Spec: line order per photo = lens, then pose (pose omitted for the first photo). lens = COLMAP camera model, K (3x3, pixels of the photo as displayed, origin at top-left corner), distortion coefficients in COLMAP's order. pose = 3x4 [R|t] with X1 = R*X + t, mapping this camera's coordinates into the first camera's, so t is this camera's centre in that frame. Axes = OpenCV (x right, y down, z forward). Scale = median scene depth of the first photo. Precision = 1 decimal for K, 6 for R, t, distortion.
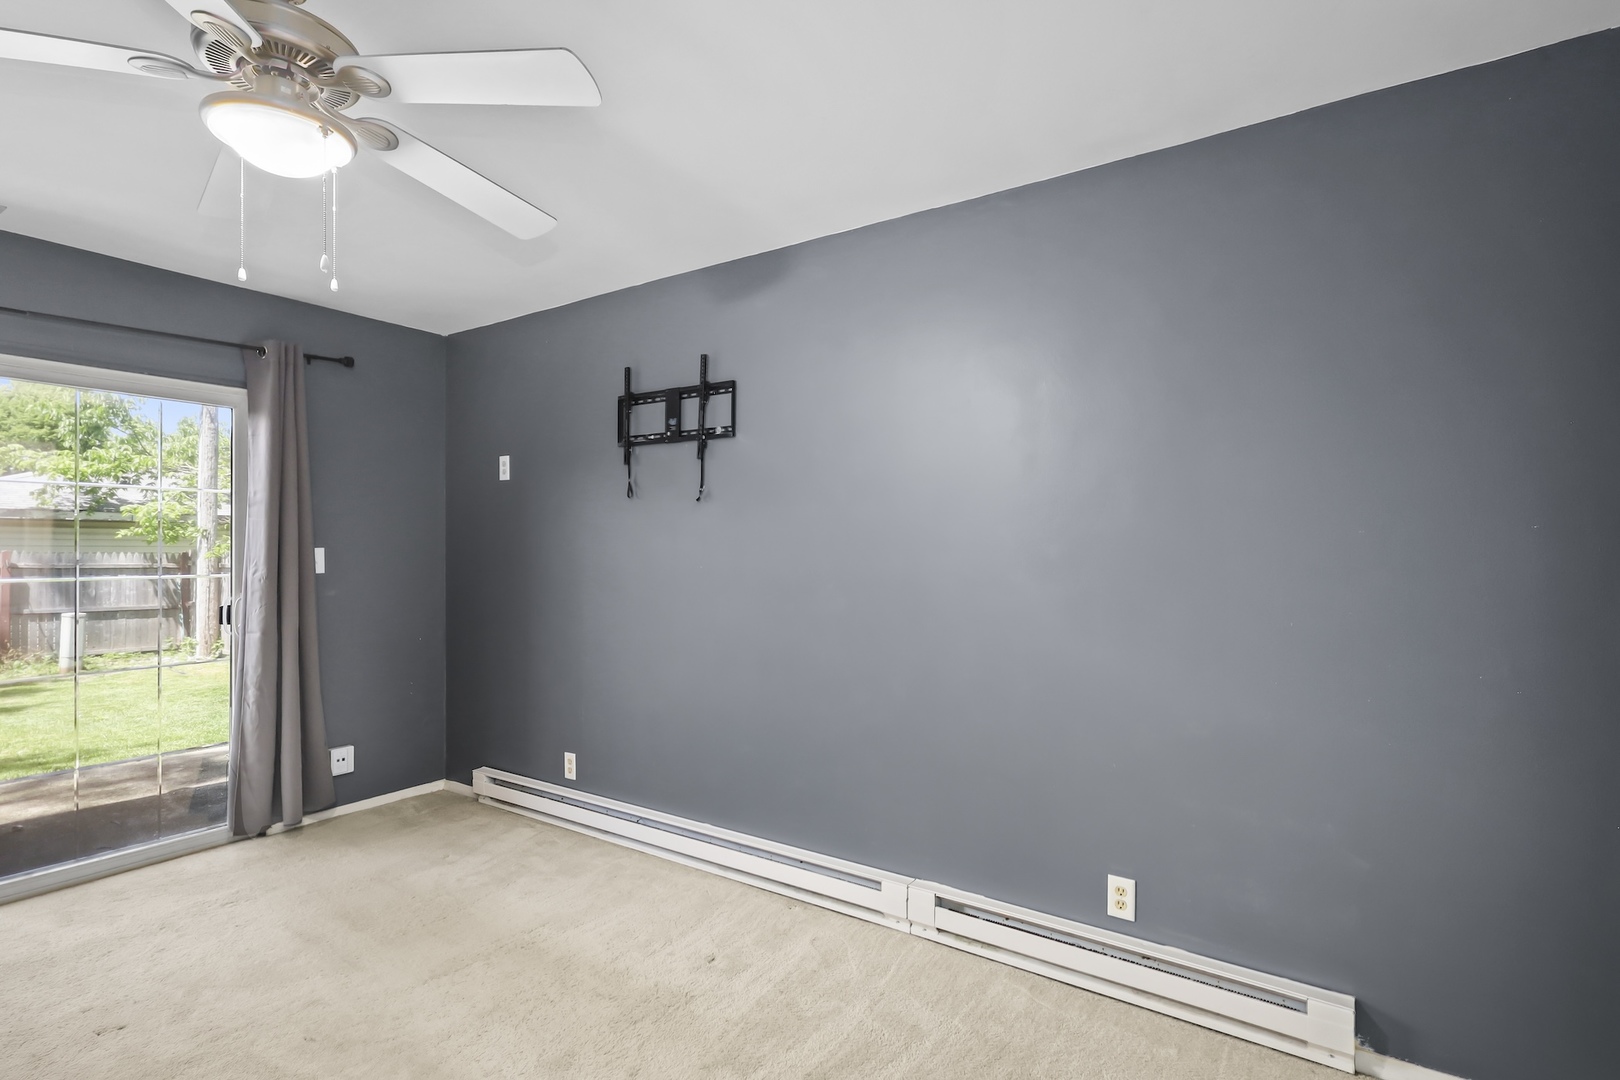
lens RADIAL K [[777.6, 0, 811.3], [0, 777.6, 527.8], [0, 0, 1]] dist [-0.000230, 0.000001]
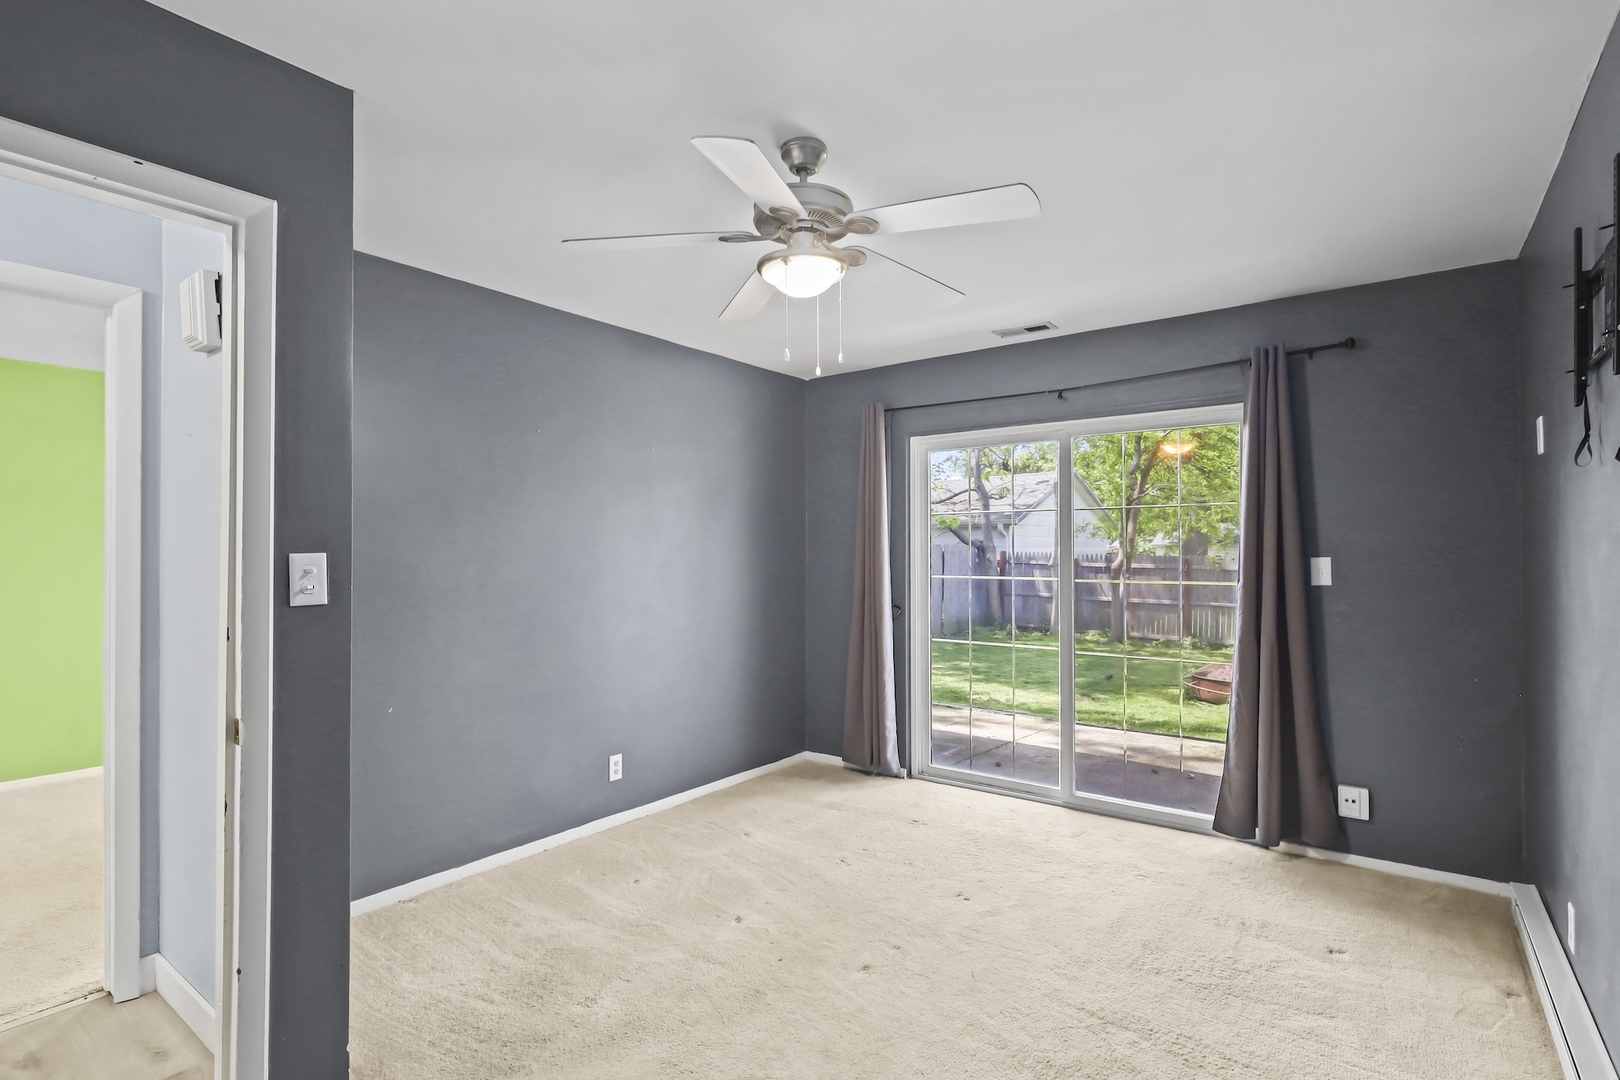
lens RADIAL K [[777.6, 0, 811.3], [0, 777.6, 527.8], [0, 0, 1]] dist [-0.000230, 0.000001]
pose [[-0.052550, -0.035550, -0.997985, 0.322211], [0.024707, 0.999014, -0.036888, 0.010949], [0.998313, -0.026596, -0.051620, 0.474398]]
